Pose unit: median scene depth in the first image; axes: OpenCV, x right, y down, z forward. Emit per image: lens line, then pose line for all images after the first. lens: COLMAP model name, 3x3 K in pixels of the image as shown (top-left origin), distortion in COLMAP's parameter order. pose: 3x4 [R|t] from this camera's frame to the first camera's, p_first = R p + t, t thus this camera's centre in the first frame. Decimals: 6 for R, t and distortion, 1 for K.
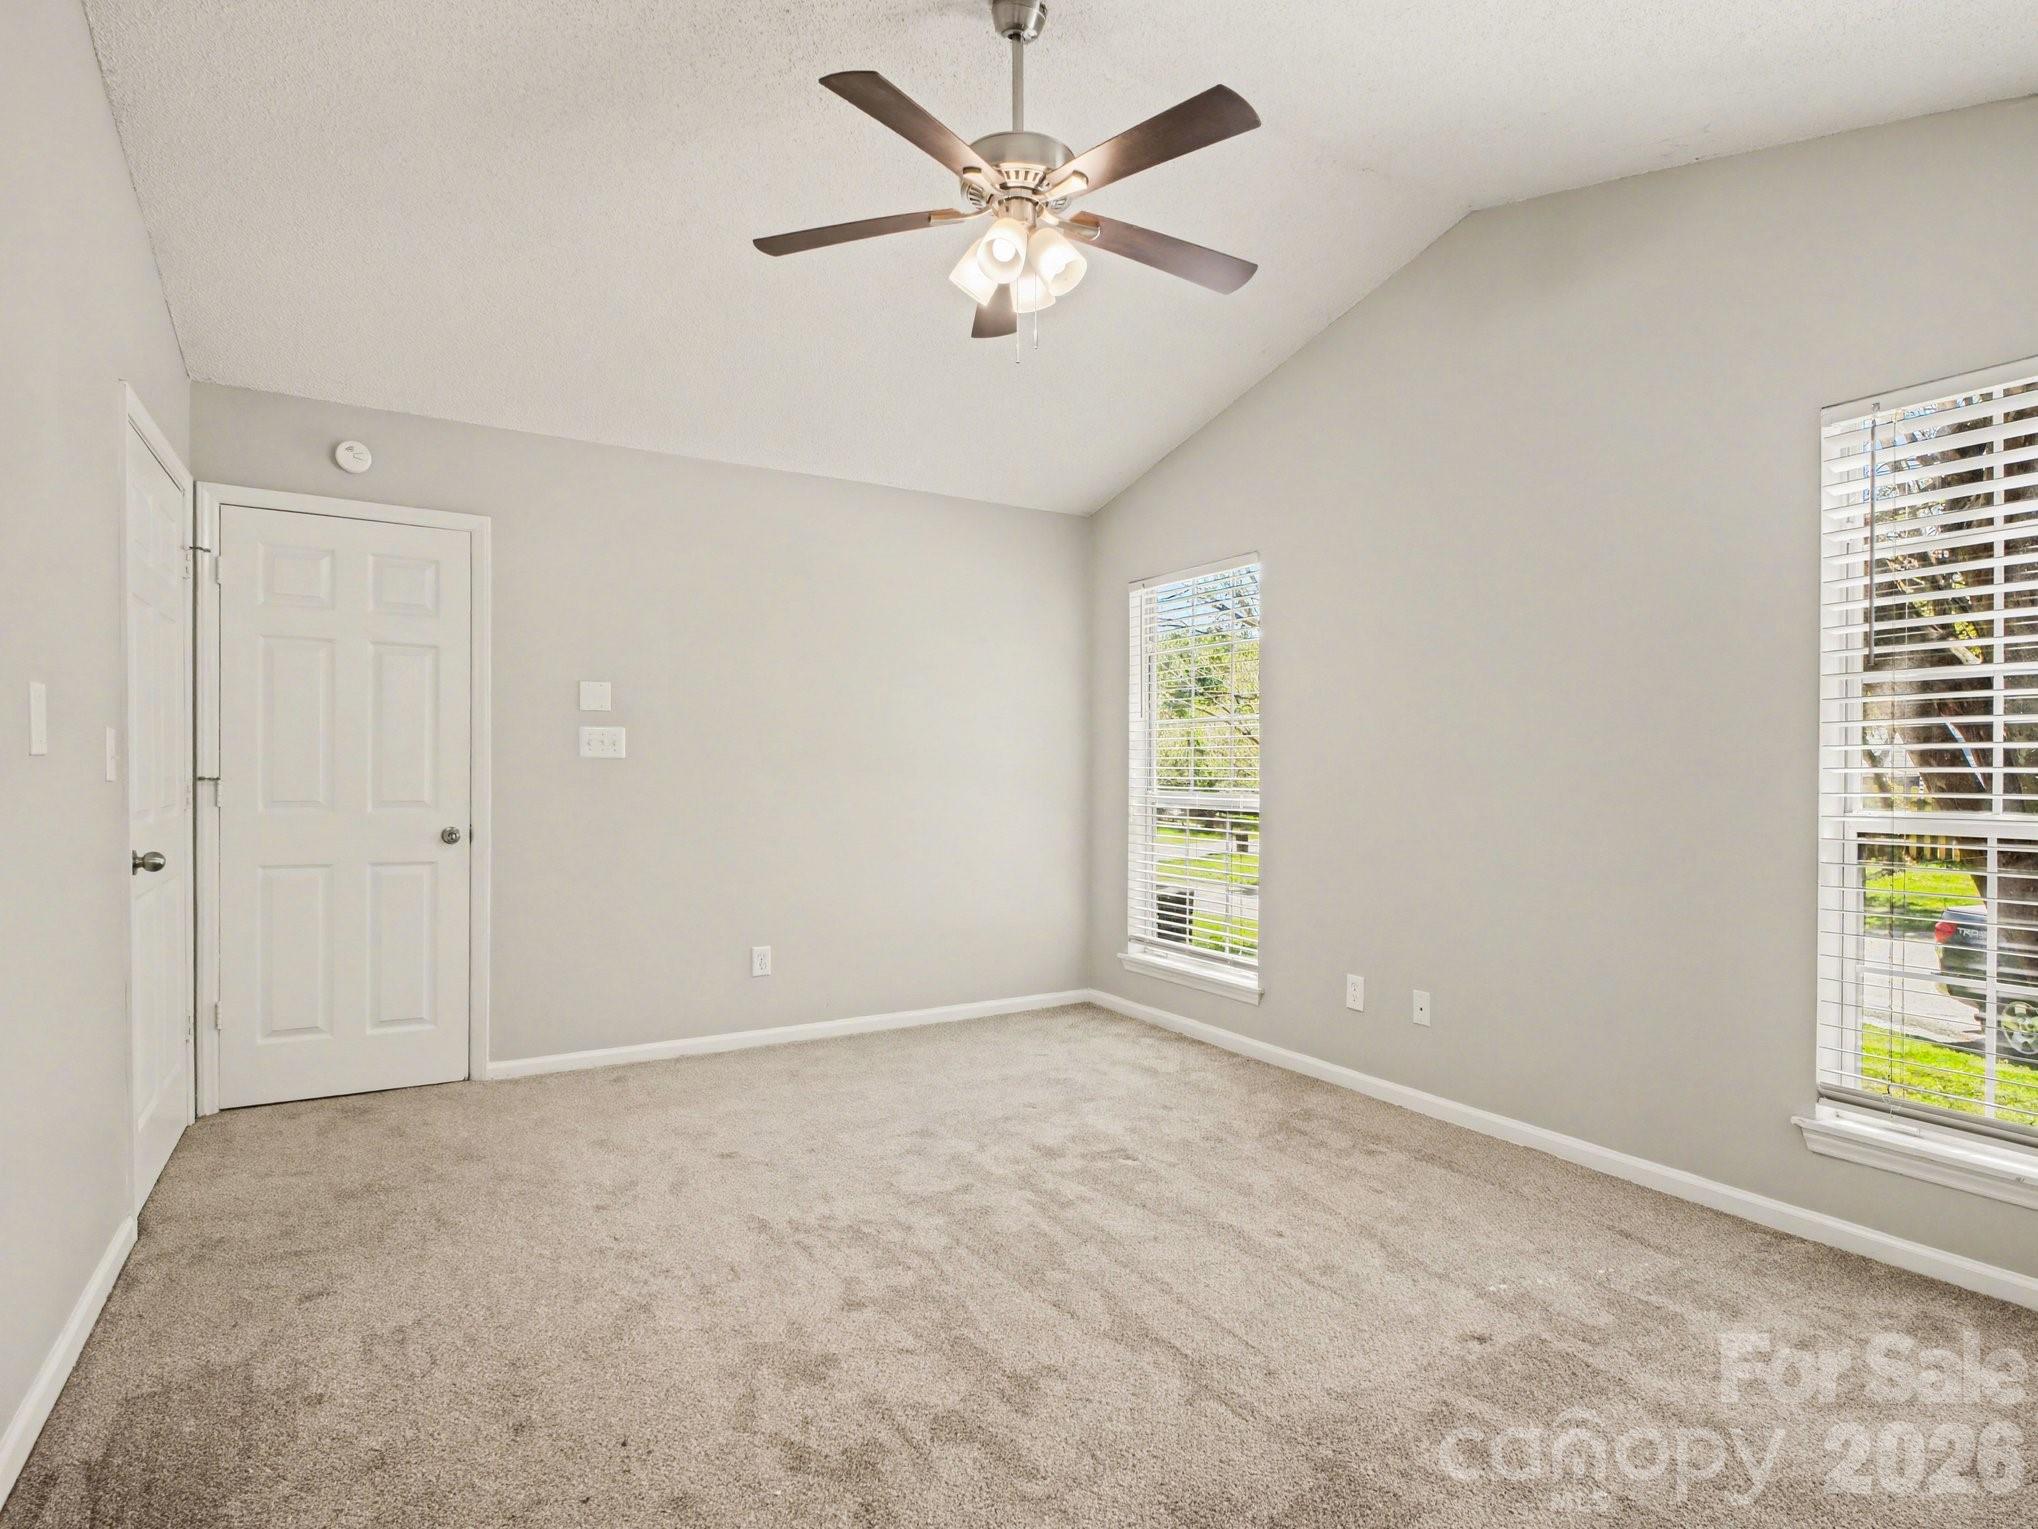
lens RADIAL K [[1050.1, 0, 1019.0], [0, 1050.1, 764.5], [0, 0, 1]] dist [0.000863, -0.001442]
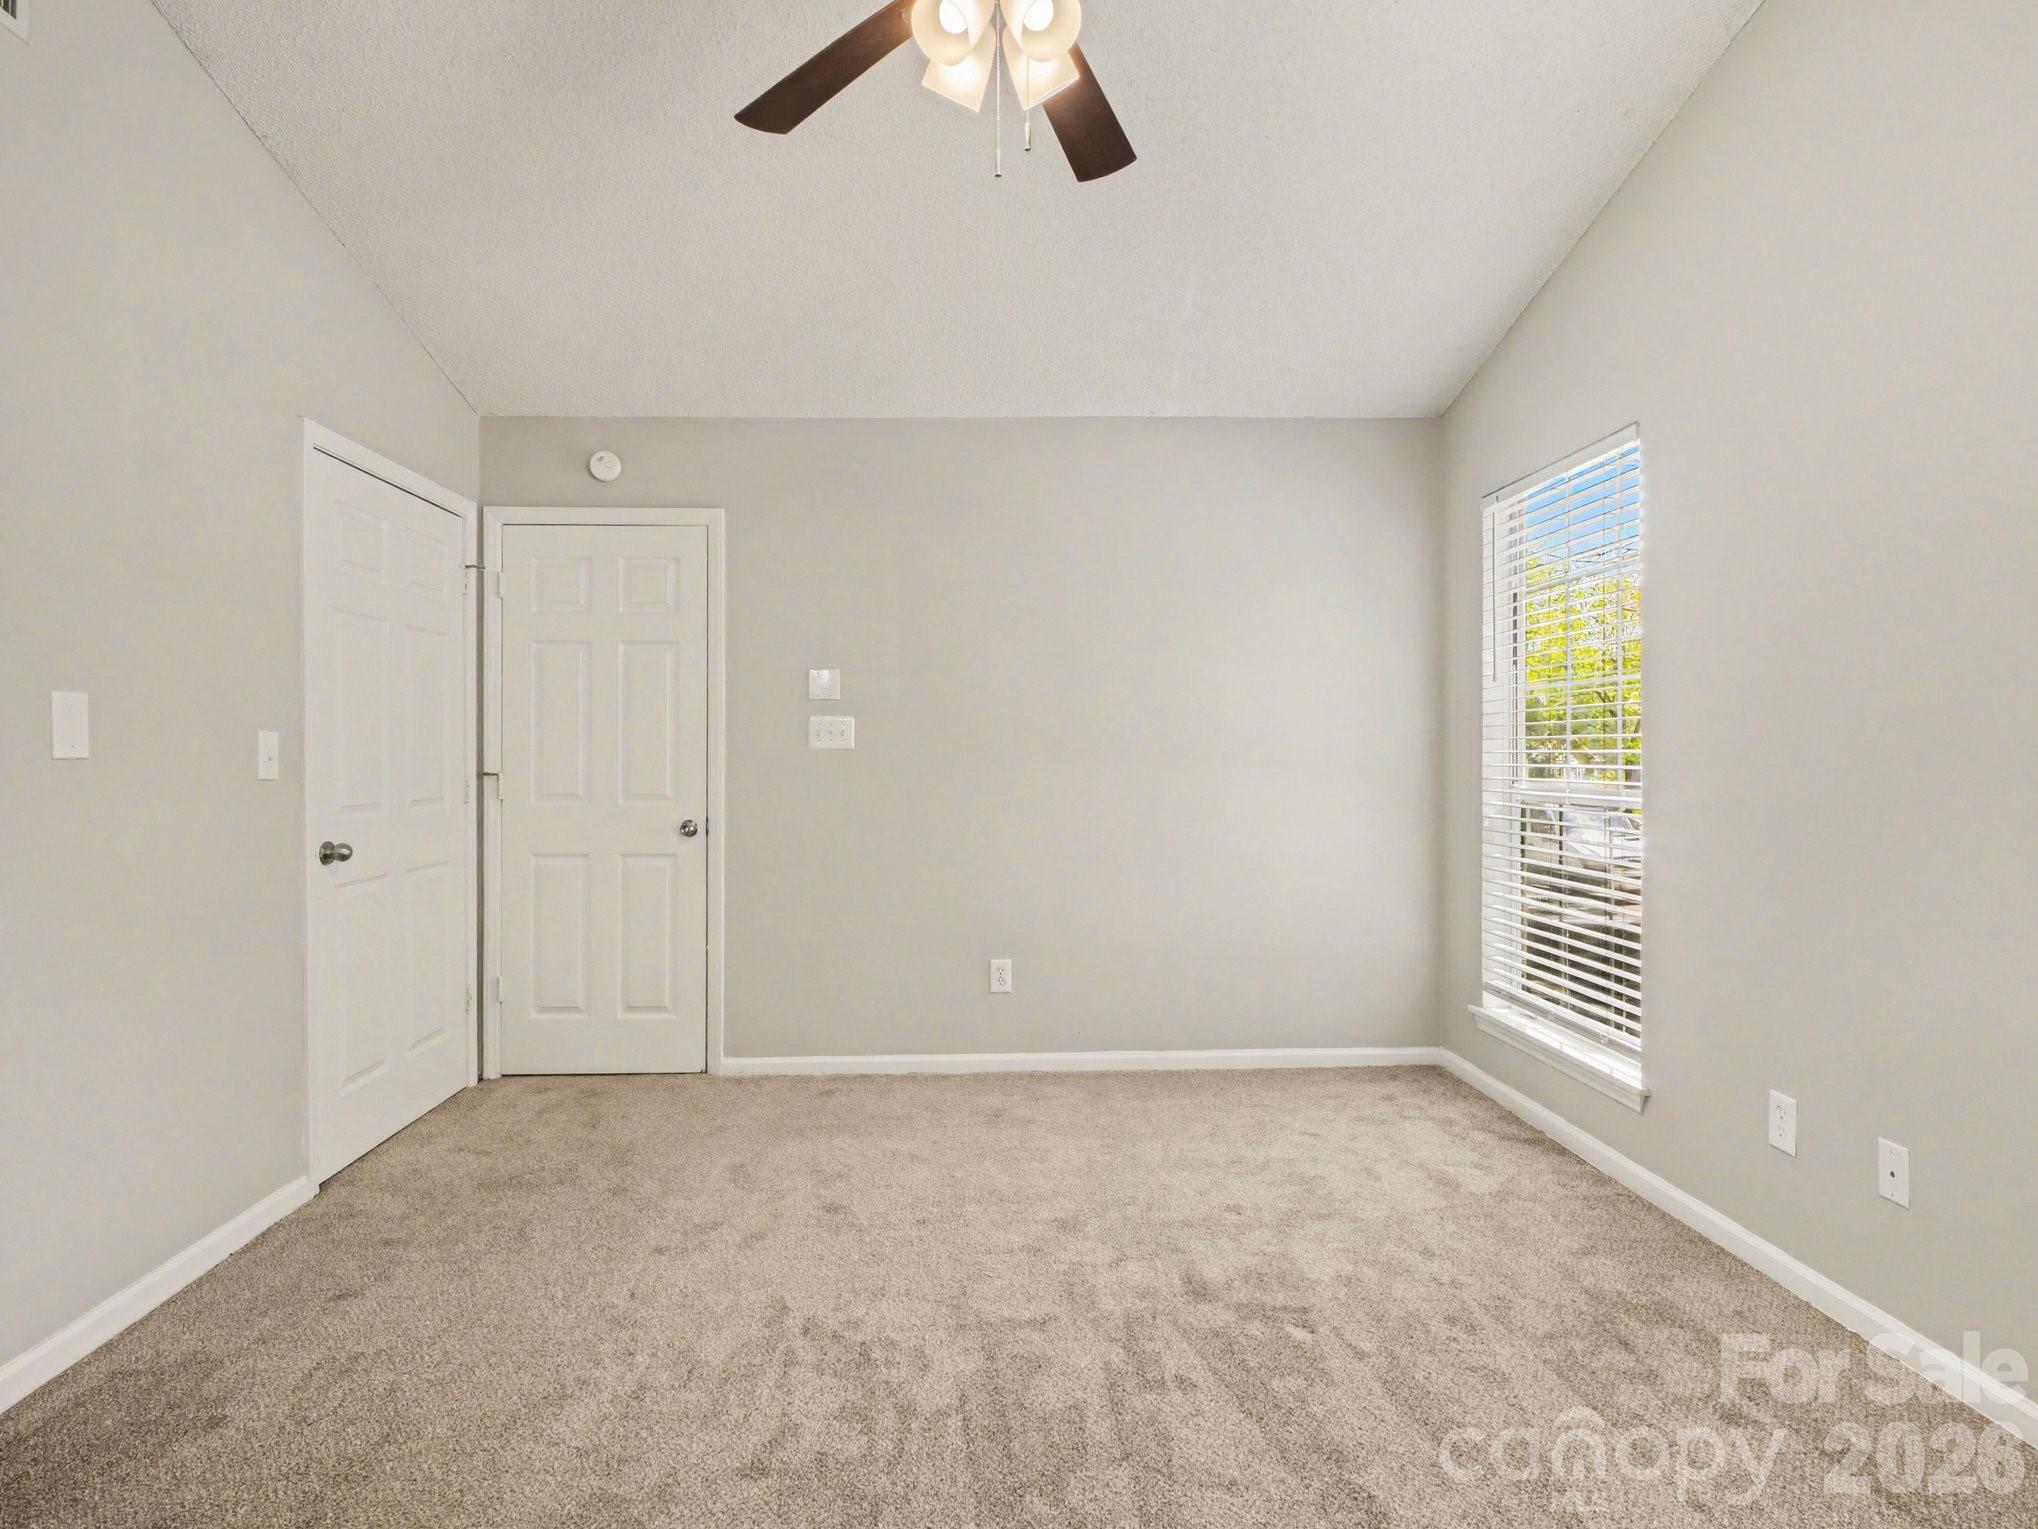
lens RADIAL K [[1079.6, 0, 1012.3], [0, 1079.6, 747.2], [0, 0, 1]] dist [0.003472, -0.000788]
pose [[0.875828, -0.013846, -0.482424, 0.250549], [0.014378, 0.999893, -0.002596, -0.003355], [0.482408, -0.004663, 0.875934, 0.258576]]
